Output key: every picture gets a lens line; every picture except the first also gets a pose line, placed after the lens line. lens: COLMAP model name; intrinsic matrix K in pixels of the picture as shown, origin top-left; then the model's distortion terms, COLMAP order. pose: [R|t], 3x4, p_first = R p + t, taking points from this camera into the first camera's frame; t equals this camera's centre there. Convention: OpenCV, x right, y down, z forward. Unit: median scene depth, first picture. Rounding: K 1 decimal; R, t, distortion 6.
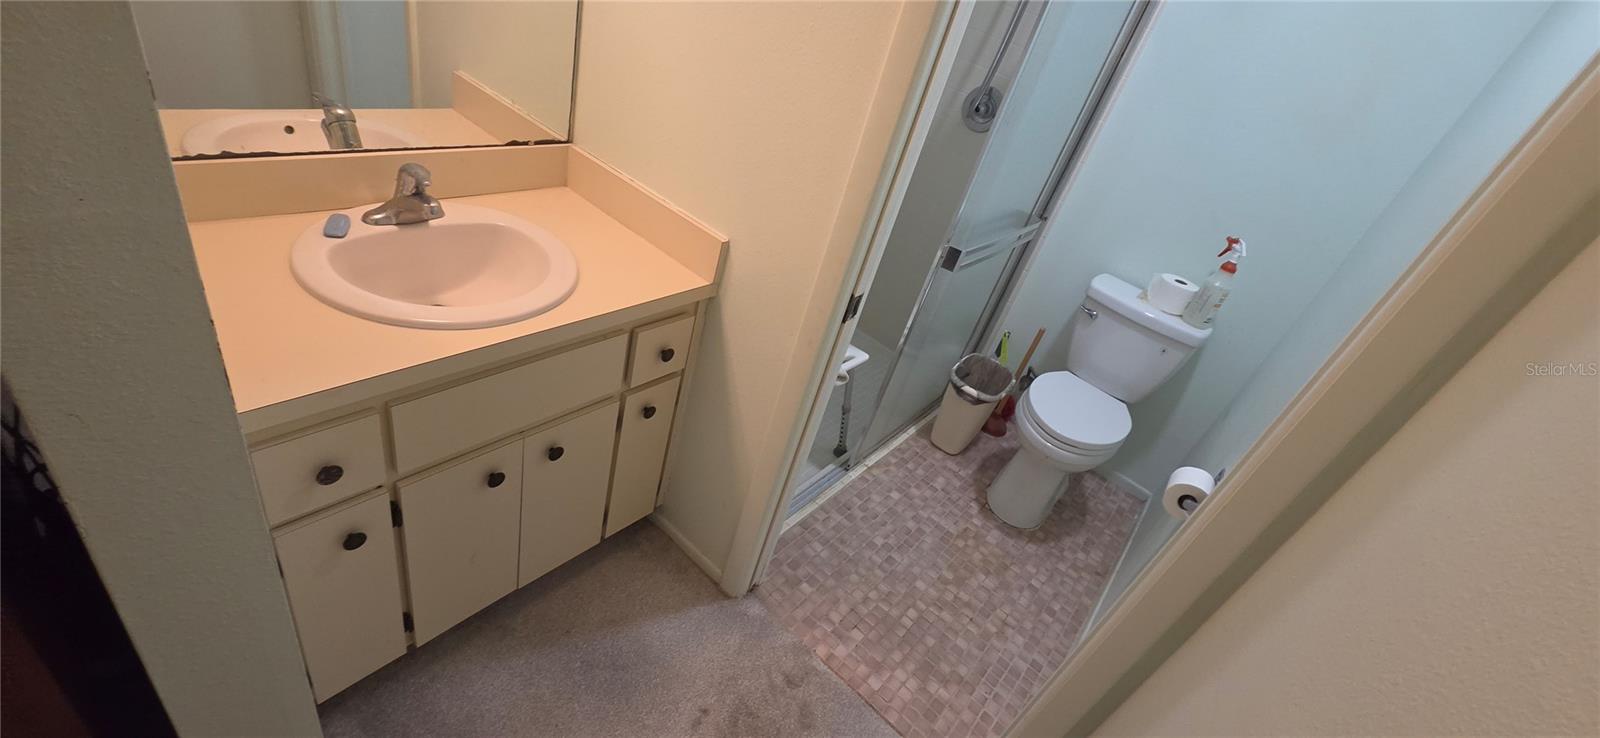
lens RADIAL K [[657.0, 0, 800.0], [0, 657.0, 369.0], [0, 0, 1]] dist [-0.000463, -0.000555]
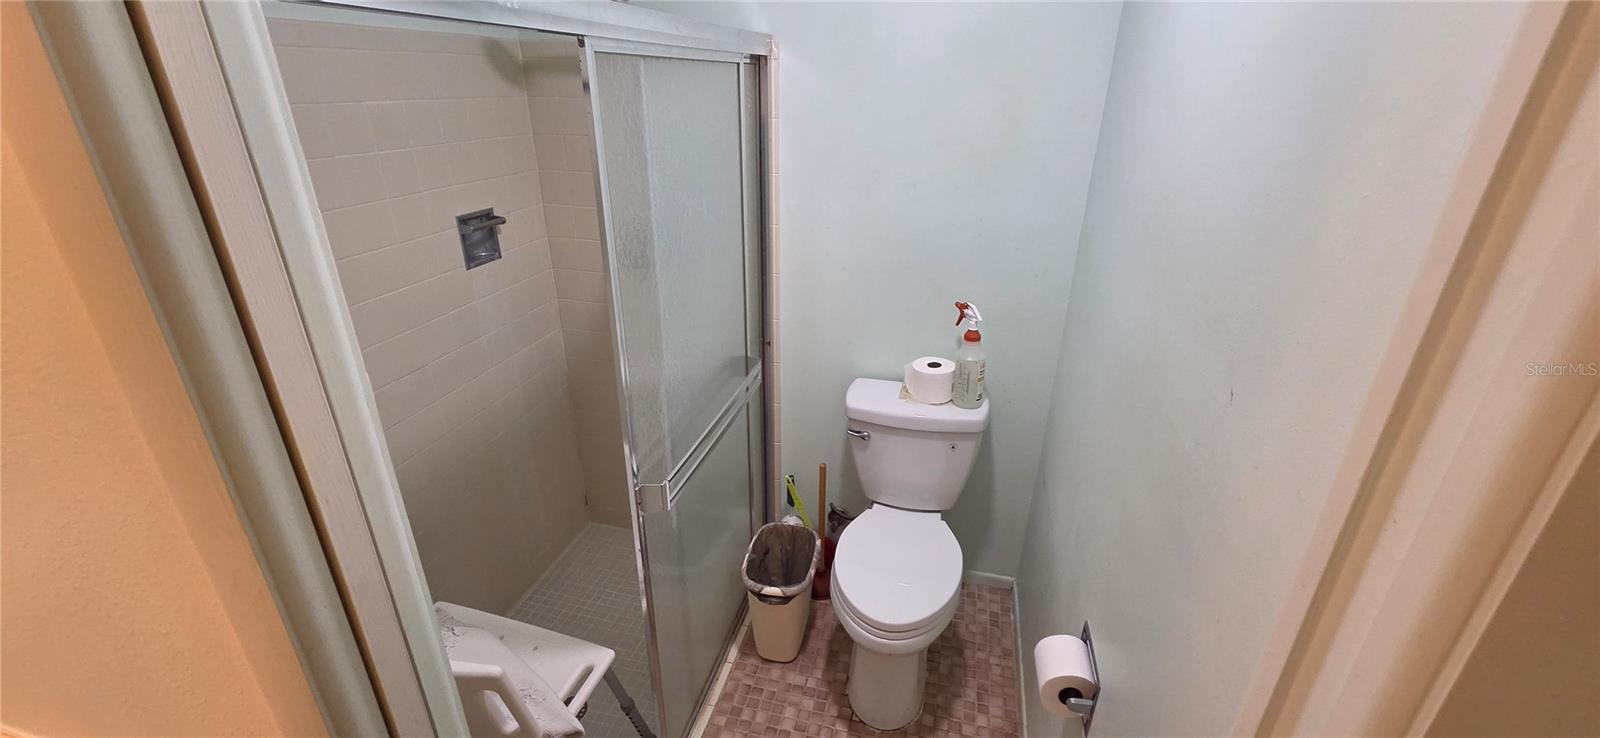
lens RADIAL K [[657.0, 0, 800.0], [0, 657.0, 369.0], [0, 0, 1]] dist [-0.000463, -0.000555]
pose [[0.877879, -0.396480, 0.268573, 0.181913], [0.426041, 0.902714, -0.059965, -0.142733], [-0.218670, 0.167066, 0.961391, 0.200214]]
